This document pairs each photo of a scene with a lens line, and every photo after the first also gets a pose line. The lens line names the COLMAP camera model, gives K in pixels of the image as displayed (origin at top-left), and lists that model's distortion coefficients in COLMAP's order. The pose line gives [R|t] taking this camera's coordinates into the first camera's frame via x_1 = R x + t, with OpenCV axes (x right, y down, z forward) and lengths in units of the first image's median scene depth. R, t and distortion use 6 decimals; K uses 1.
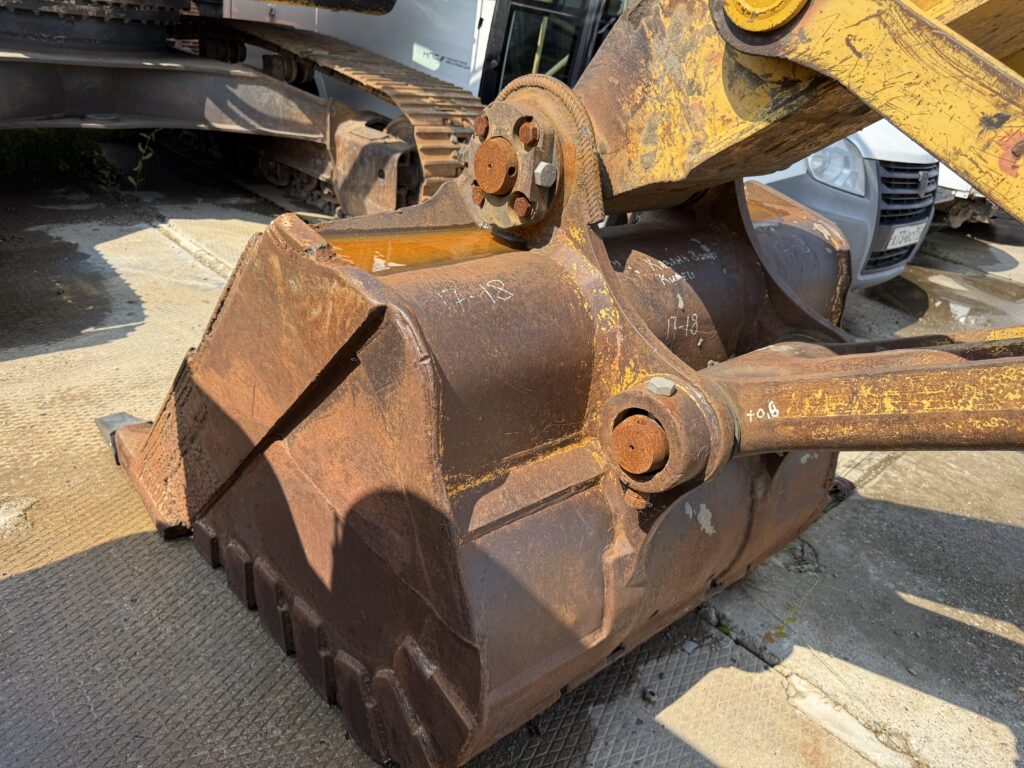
lens RADIAL K [[740.8, 0, 513.7], [0, 740.8, 386.0], [0, 0, 1]] dist [0.031067, -0.037021]
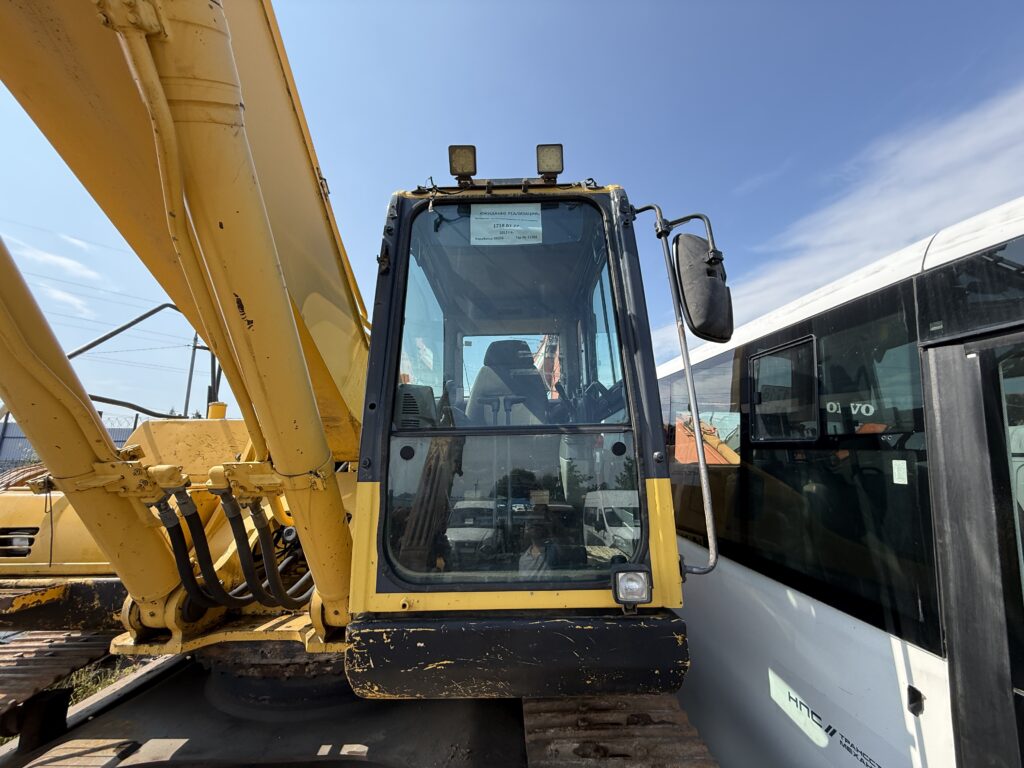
lens RADIAL K [[408.6, 0, 507.5], [0, 408.6, 385.0], [0, 0, 1]] dist [0.001381, 0.000192]
pose [[0.727825, -0.265266, -0.632380, -0.020264], [-0.206933, 0.794214, -0.571317, -0.508476], [0.653796, 0.546679, 0.523157, 0.697401]]
